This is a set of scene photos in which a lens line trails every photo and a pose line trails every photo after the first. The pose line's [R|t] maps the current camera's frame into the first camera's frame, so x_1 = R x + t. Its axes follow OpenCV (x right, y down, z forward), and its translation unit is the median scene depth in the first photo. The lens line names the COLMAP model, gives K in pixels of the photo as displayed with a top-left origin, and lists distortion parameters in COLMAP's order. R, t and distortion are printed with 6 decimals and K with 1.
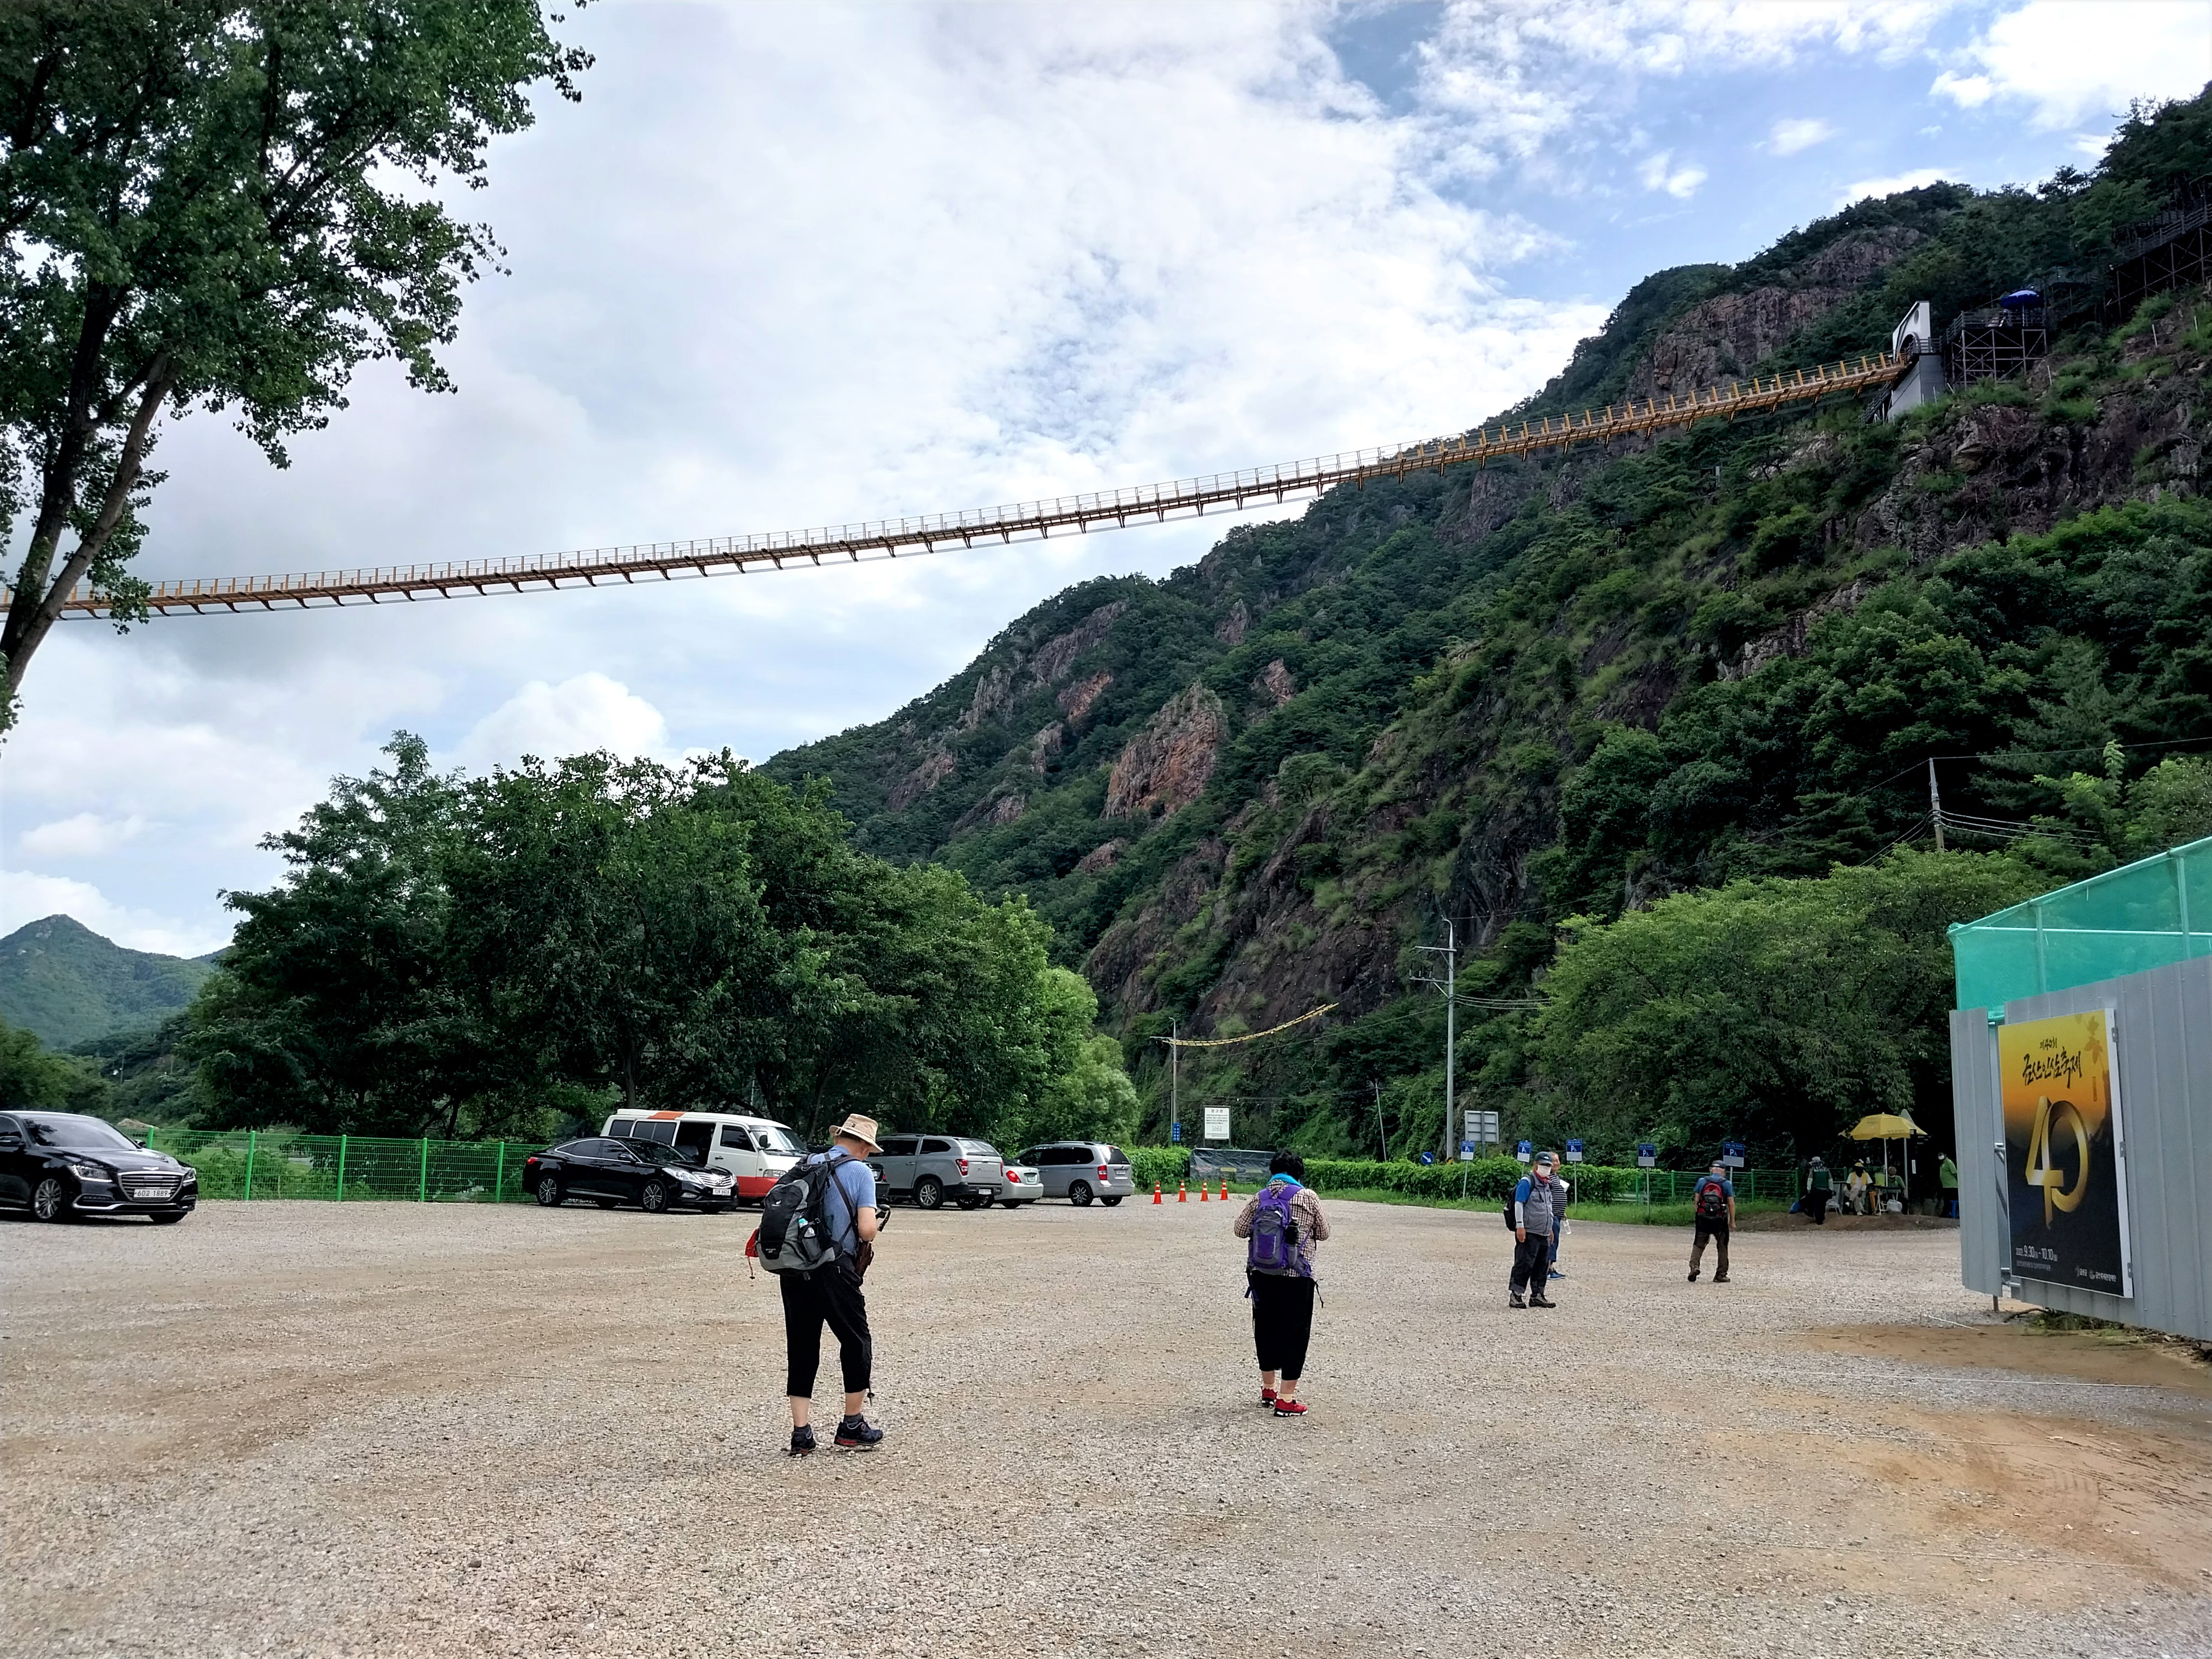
lens RADIAL K [[1682.3, 0, 1101.0], [0, 1682.3, 839.5], [0, 0, 1]] dist [0.003832, -0.029784]
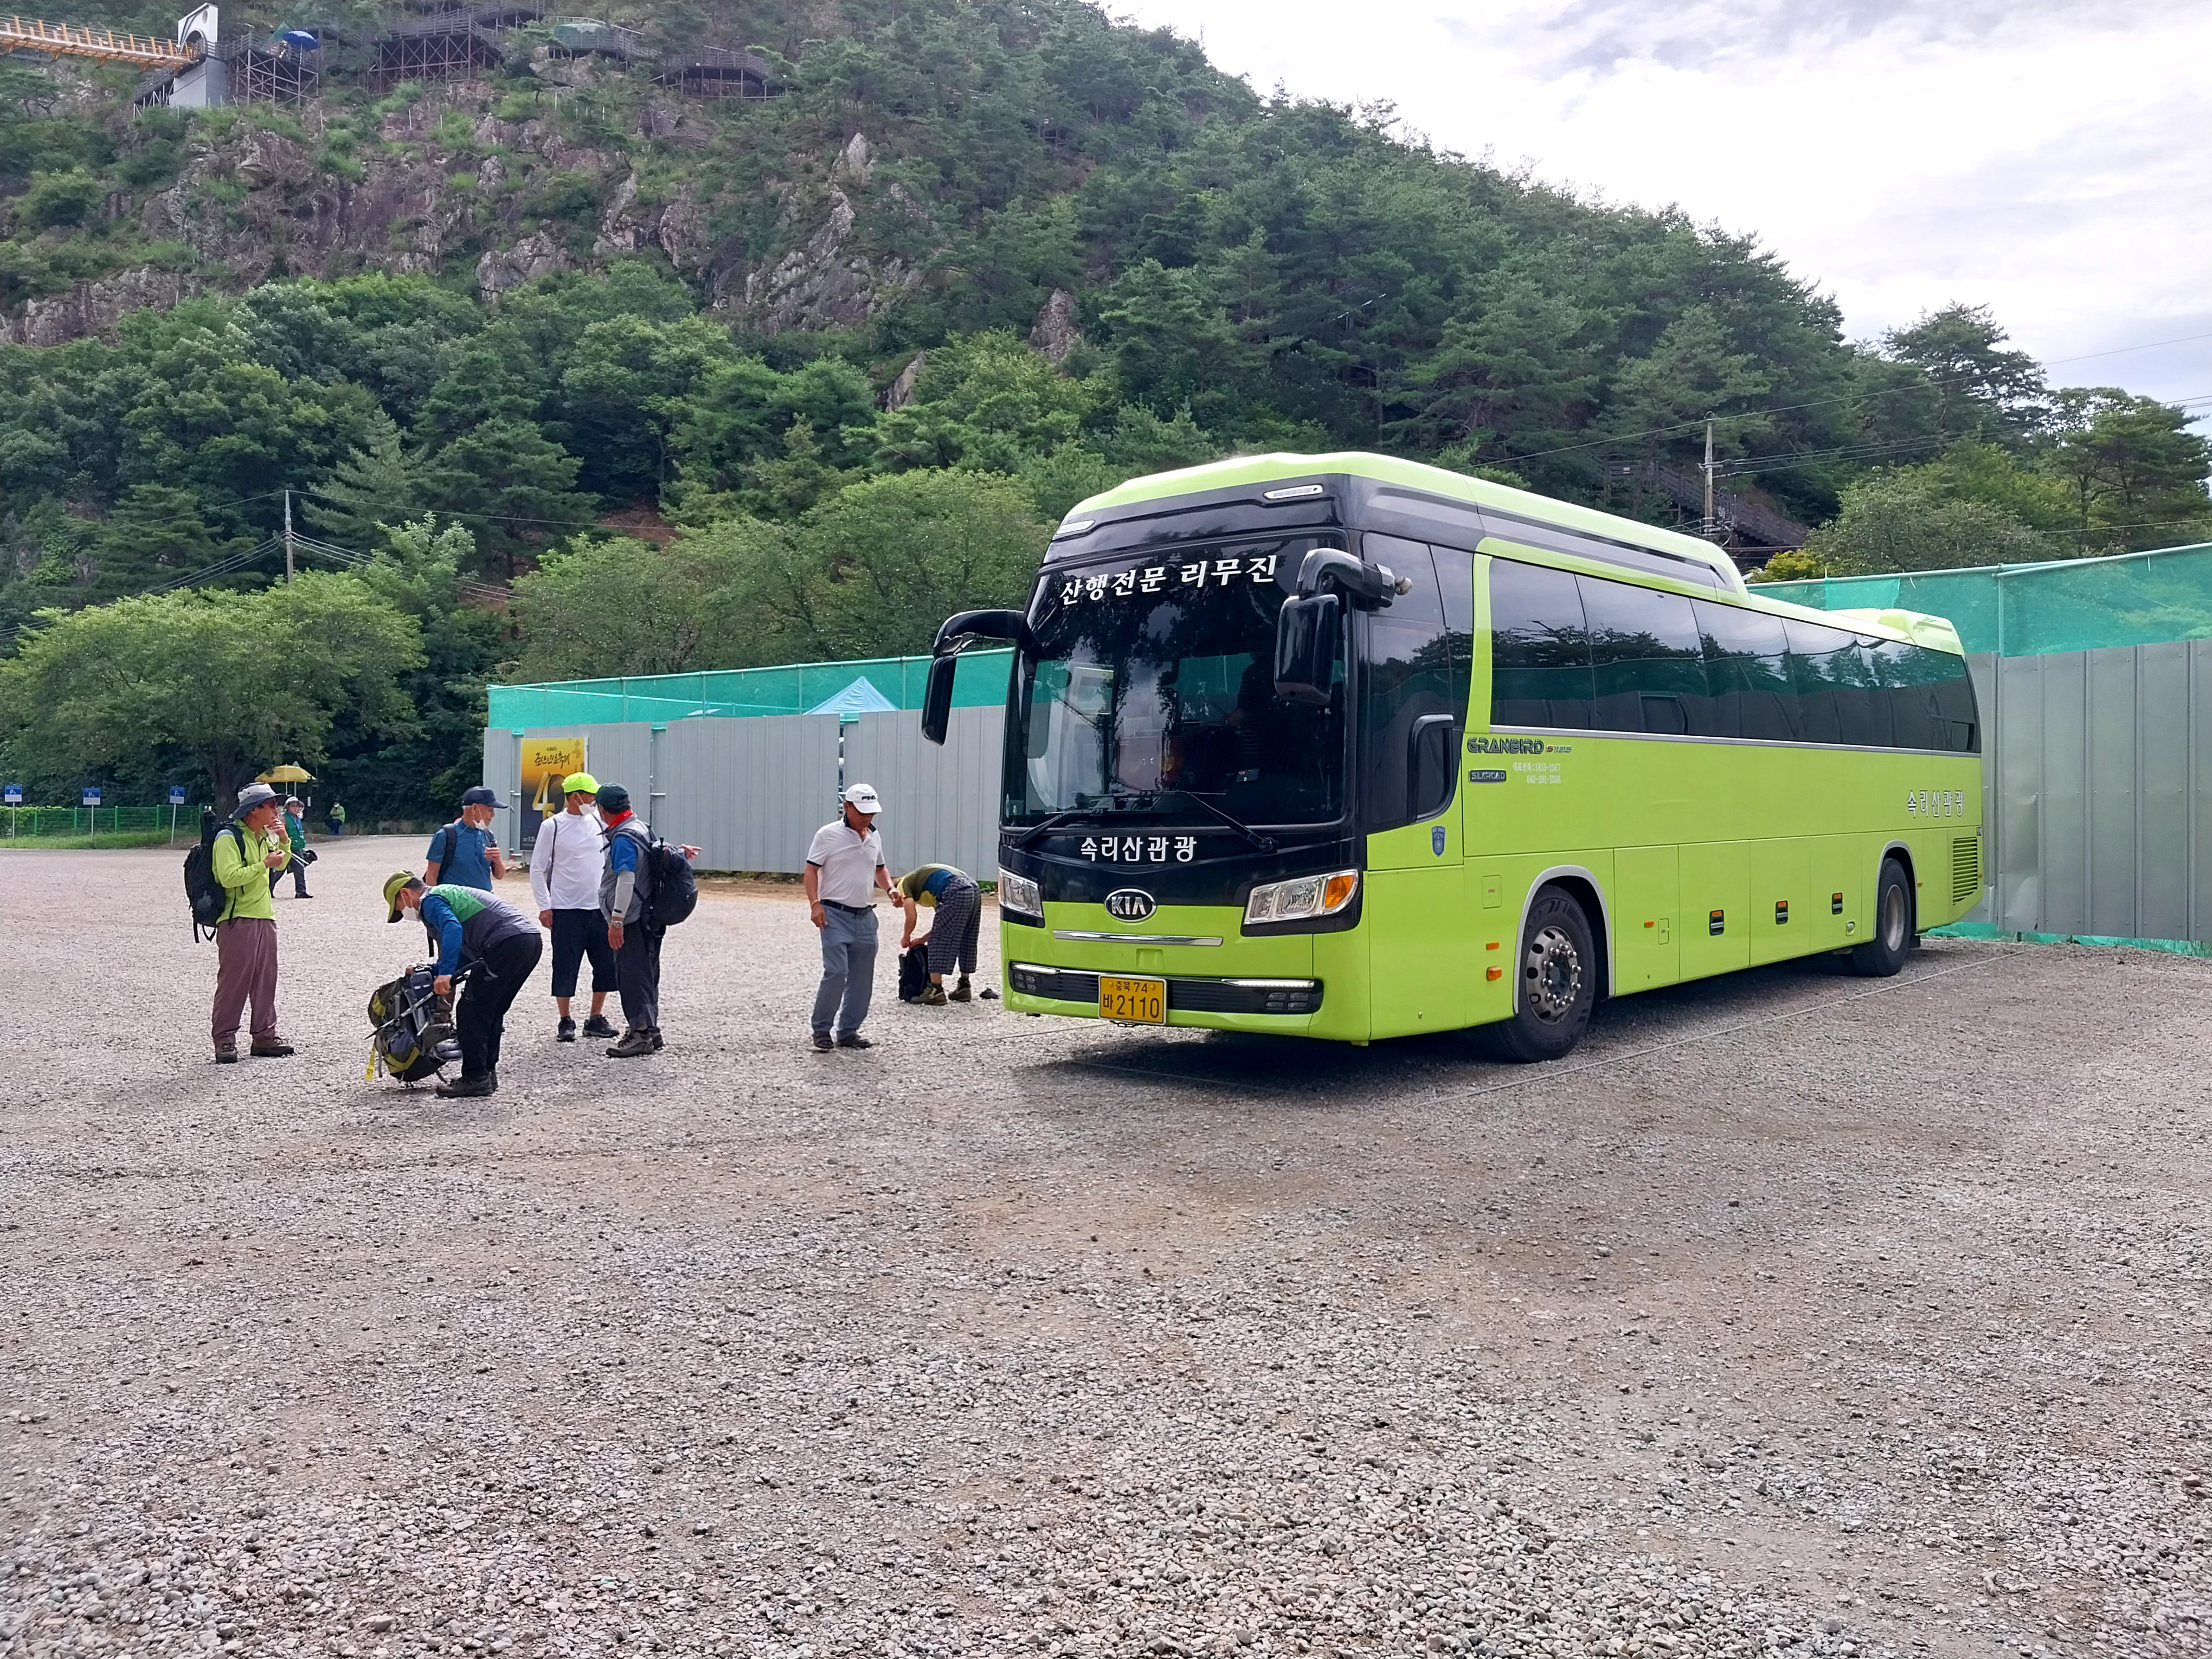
lens RADIAL K [[1682.3, 0, 1104.7], [0, 1682.3, 826.3], [0, 0, 1]] dist [0.003832, -0.029784]
pose [[0.521619, -0.044963, 0.851993, -0.175099], [-0.137373, 0.981154, 0.135884, -0.033330], [-0.842046, -0.187921, 0.505612, -0.142986]]
